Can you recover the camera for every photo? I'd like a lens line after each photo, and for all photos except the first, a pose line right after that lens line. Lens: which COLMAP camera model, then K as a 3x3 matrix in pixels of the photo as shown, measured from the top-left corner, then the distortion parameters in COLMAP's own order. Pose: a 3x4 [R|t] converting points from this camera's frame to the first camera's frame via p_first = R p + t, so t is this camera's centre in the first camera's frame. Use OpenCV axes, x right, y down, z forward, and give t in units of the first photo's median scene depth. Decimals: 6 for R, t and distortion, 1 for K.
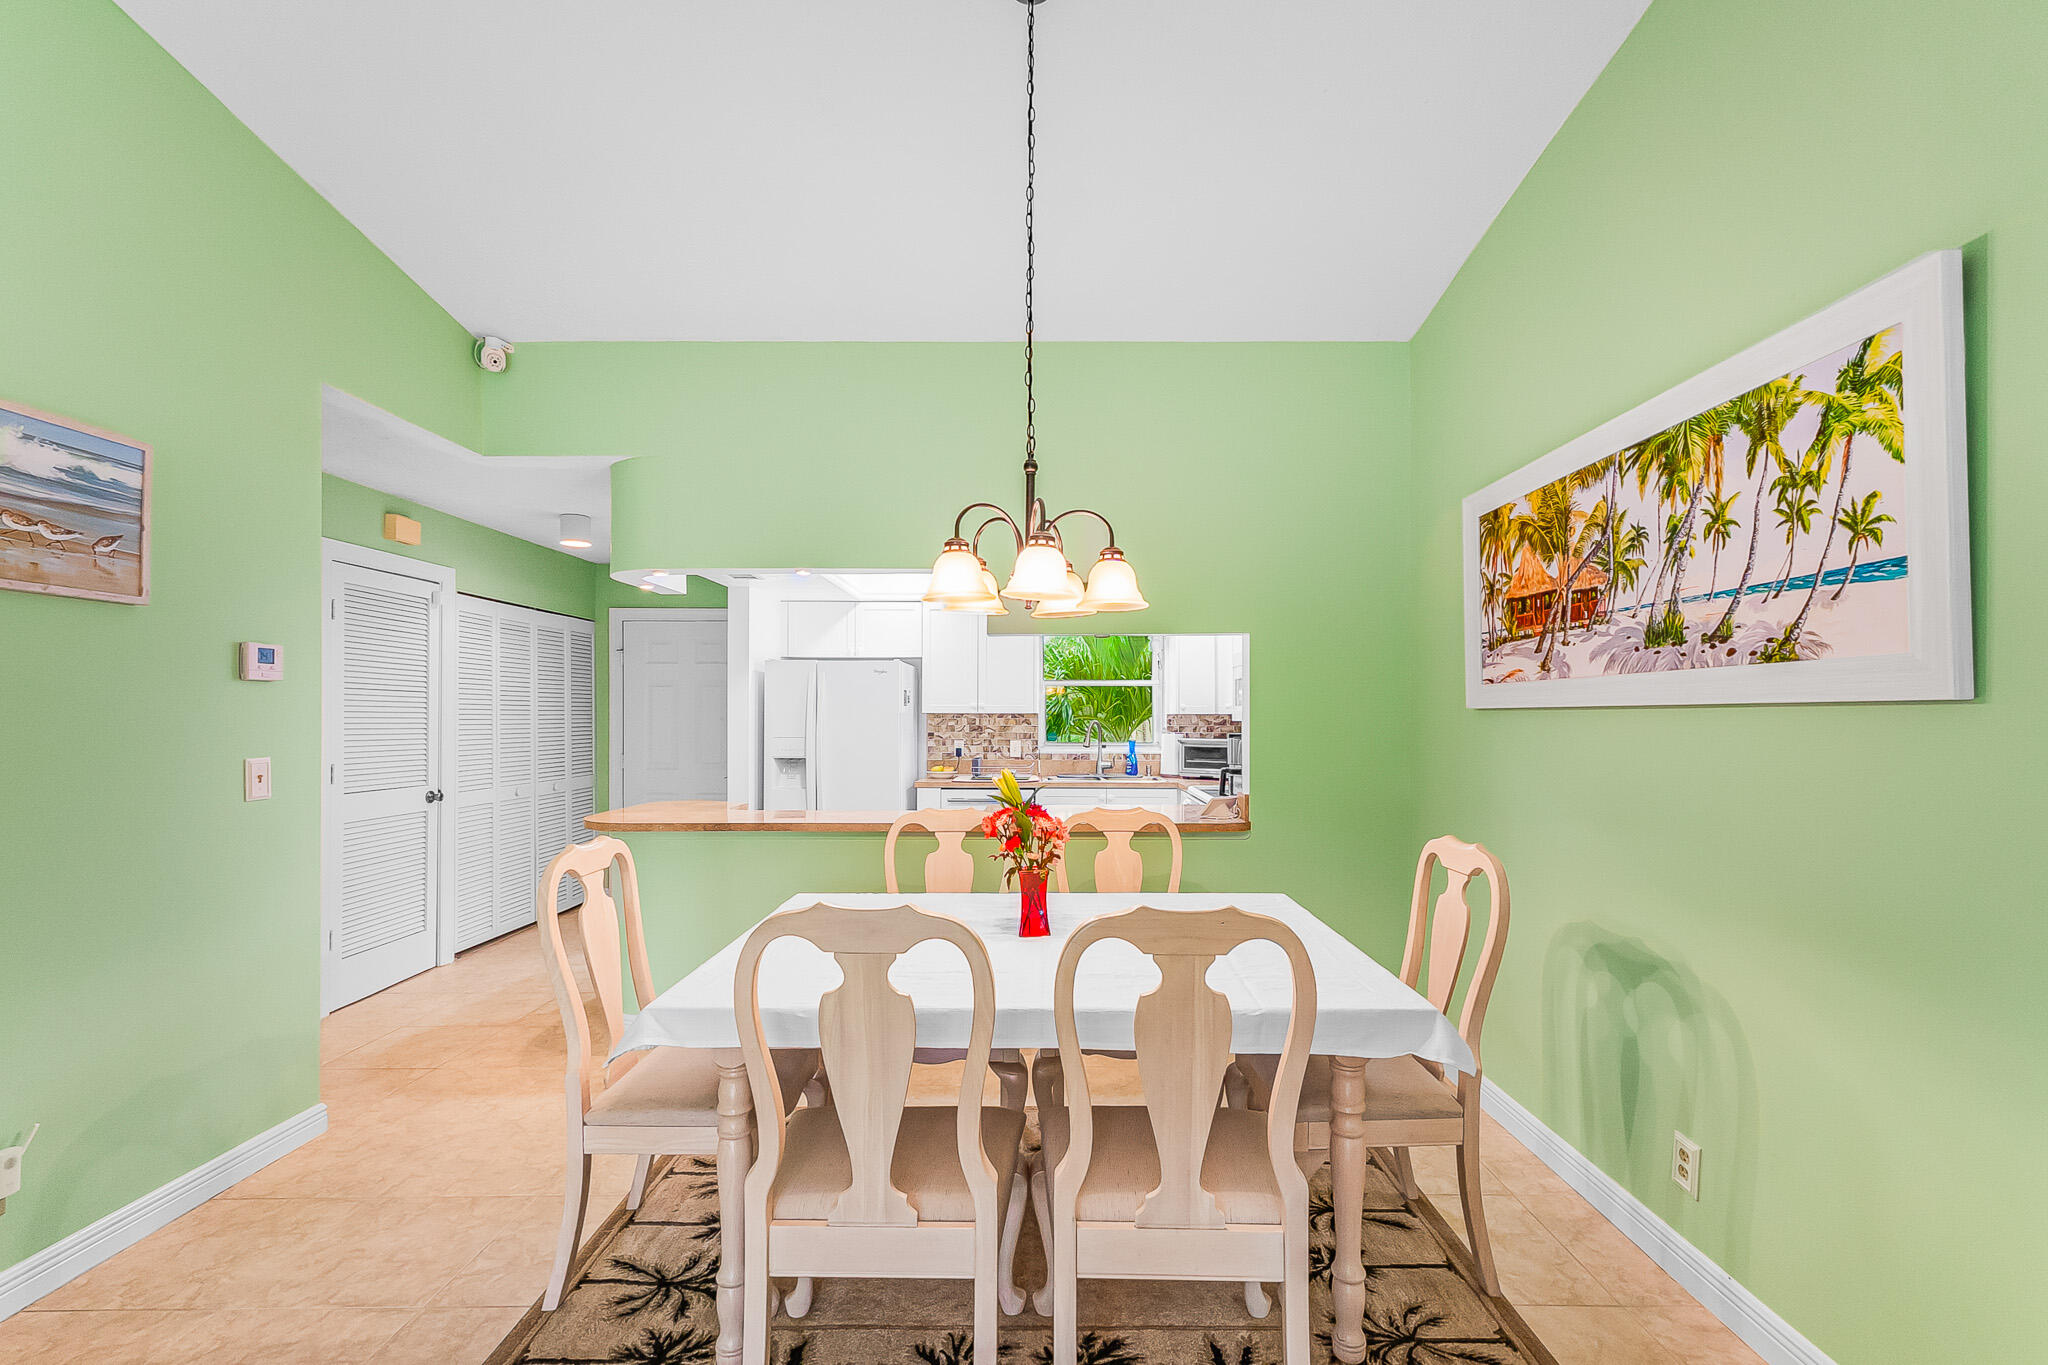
lens RADIAL K [[879.4, 0, 1041.4], [0, 879.4, 714.0], [0, 0, 1]] dist [0.002365, 0.000119]
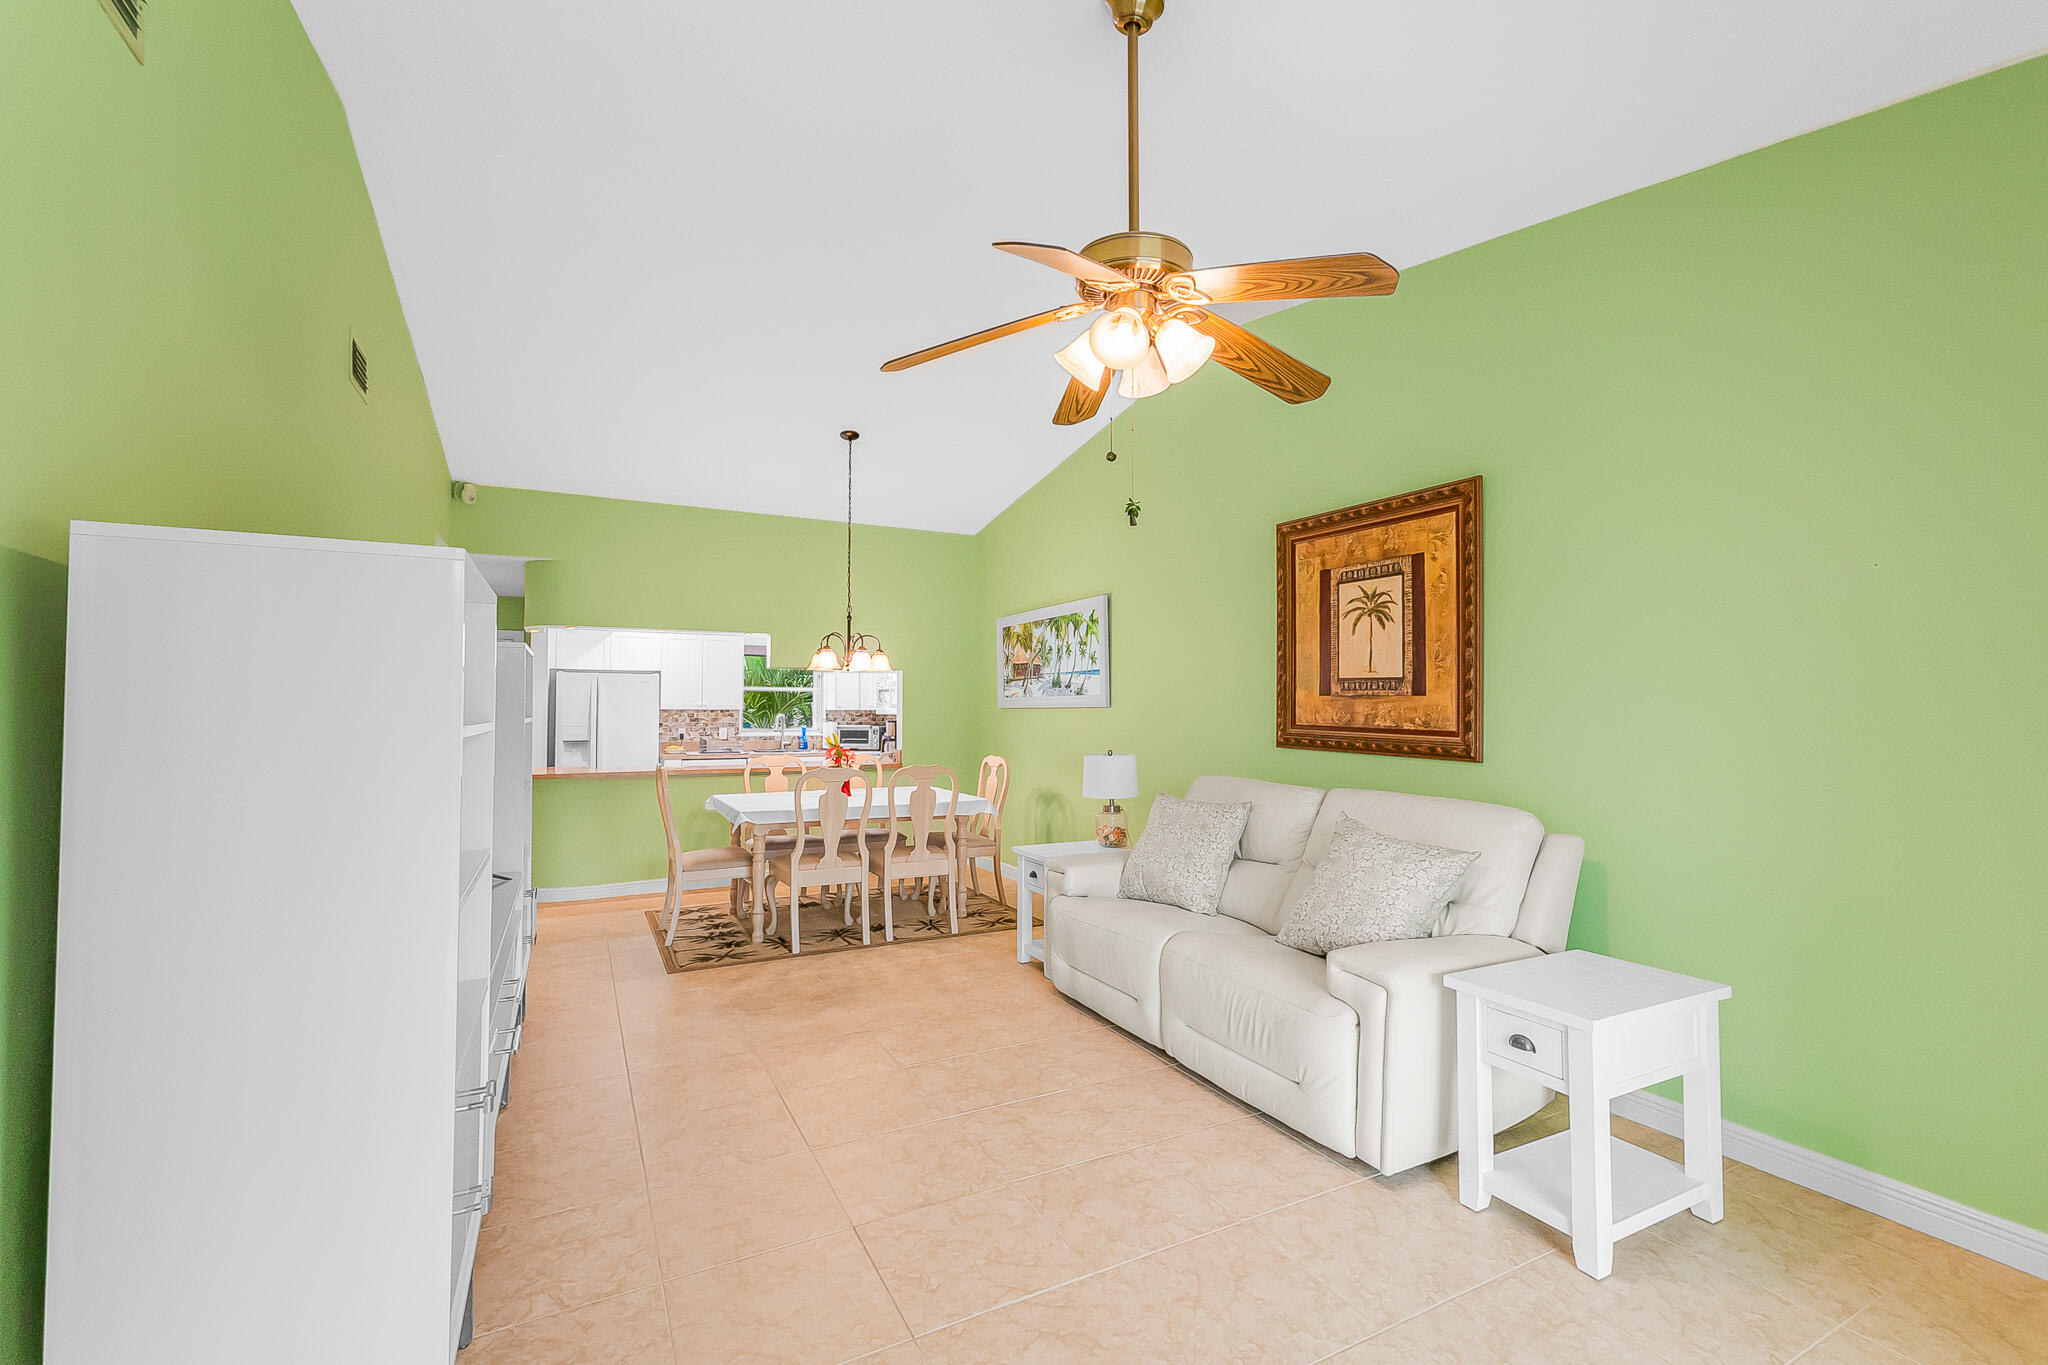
lens RADIAL K [[878.9, 0, 1044.4], [0, 878.9, 684.1], [0, 0, 1]] dist [0.001104, 0.000111]
pose [[0.879267, 0.014290, 0.476115, -0.688104], [-0.000596, 0.999582, -0.028900, -0.002364], [-0.476329, 0.025127, 0.878908, -1.469242]]
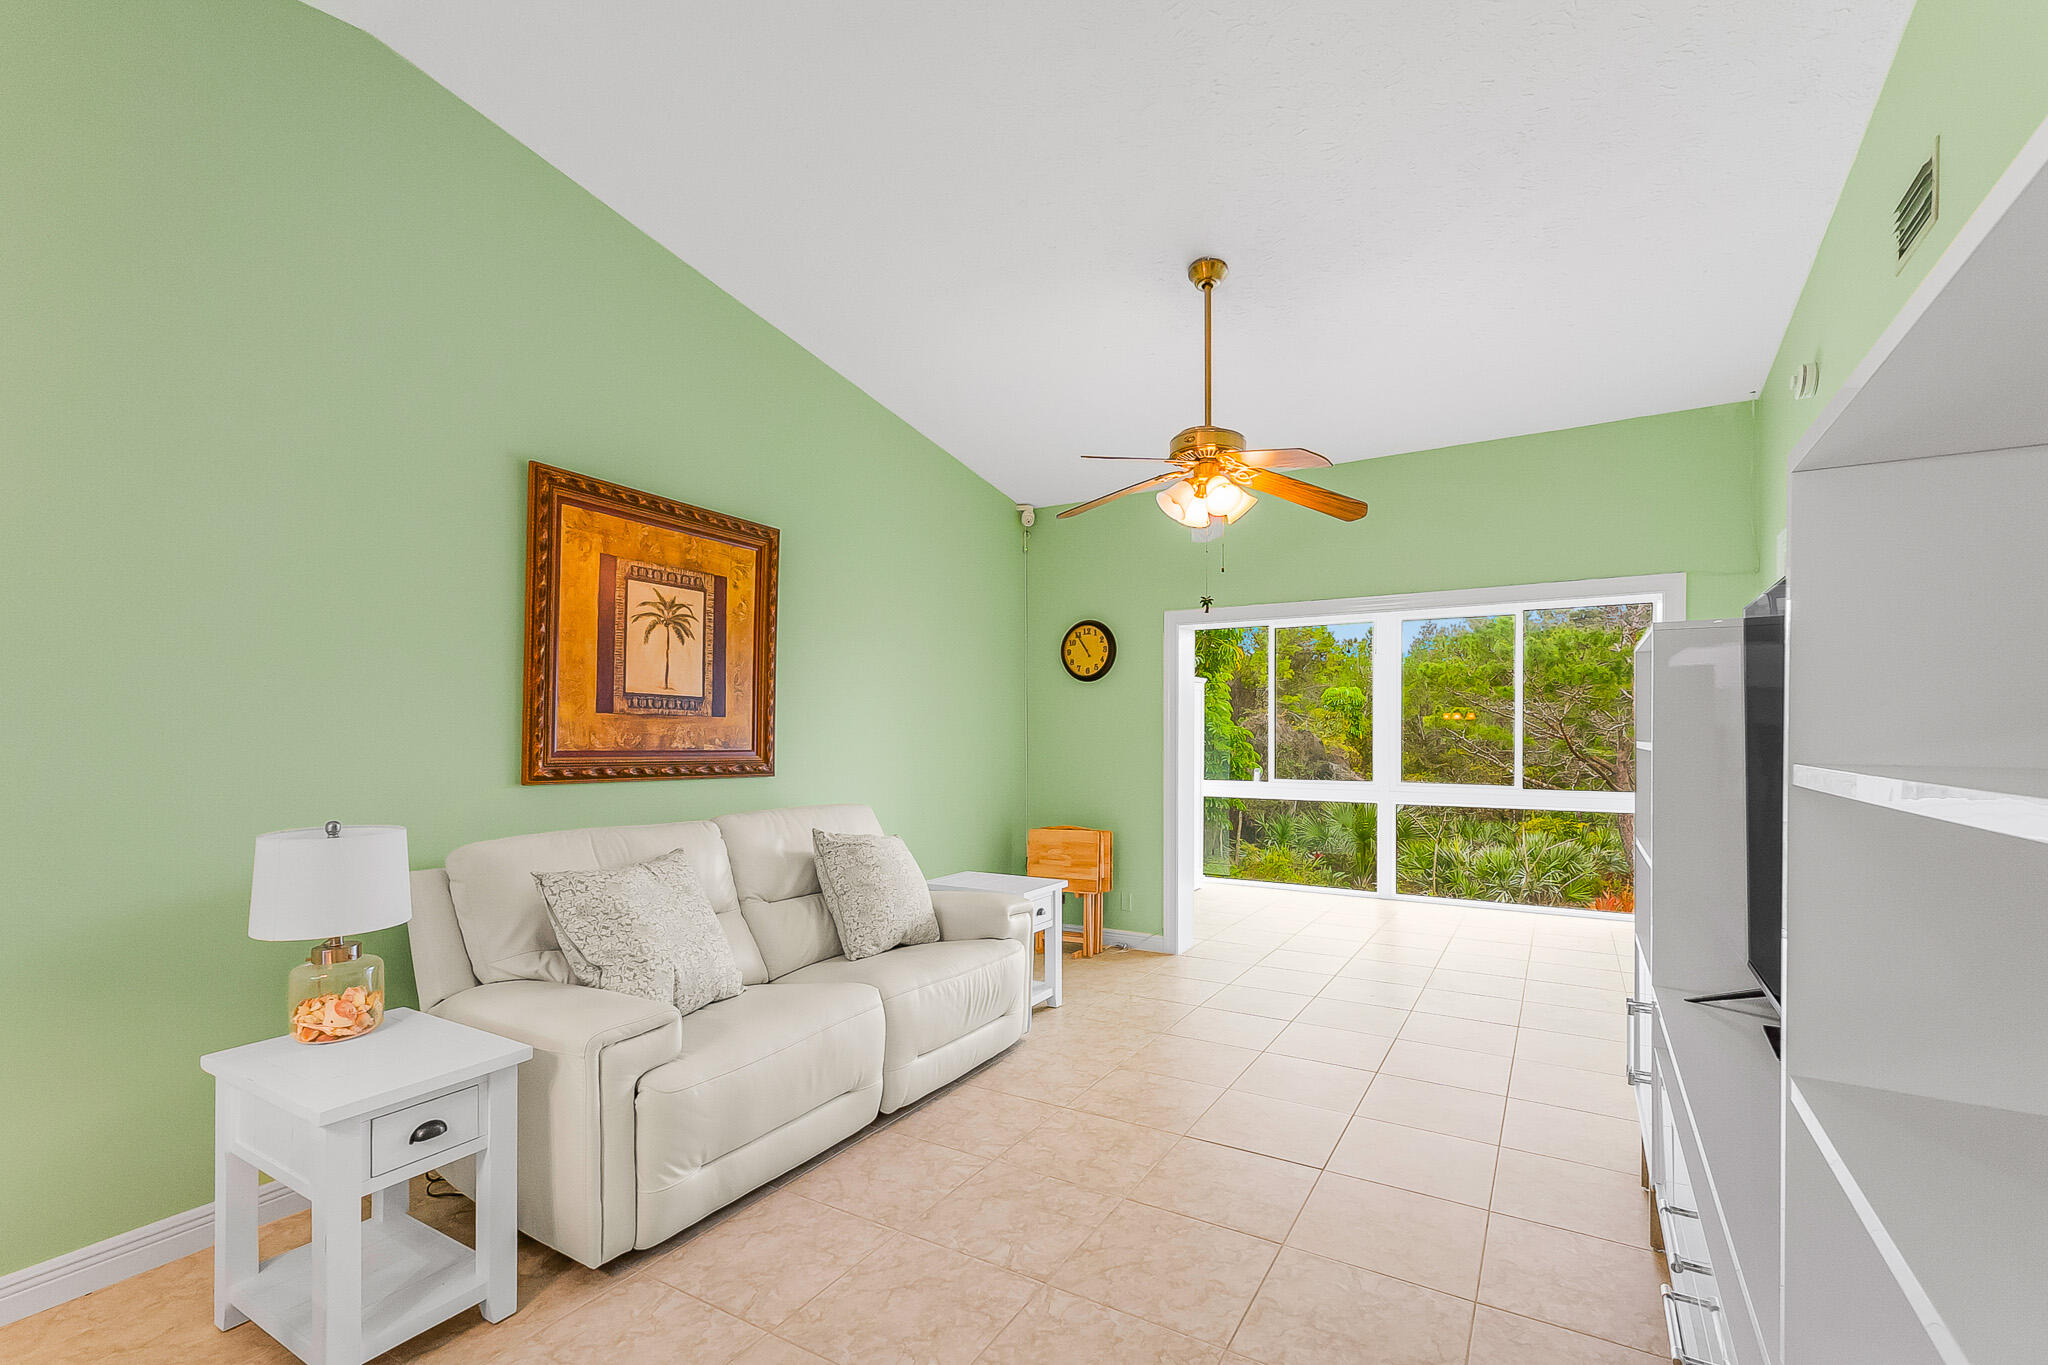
lens RADIAL K [[887.9, 0, 1042.7], [0, 887.9, 733.4], [0, 0, 1]] dist [0.001936, -0.000002]
pose [[-0.862090, -0.002746, 0.506747, -0.672217], [-0.001997, 0.999996, 0.002022, -0.001680], [-0.506751, 0.000732, -0.862092, 0.680662]]
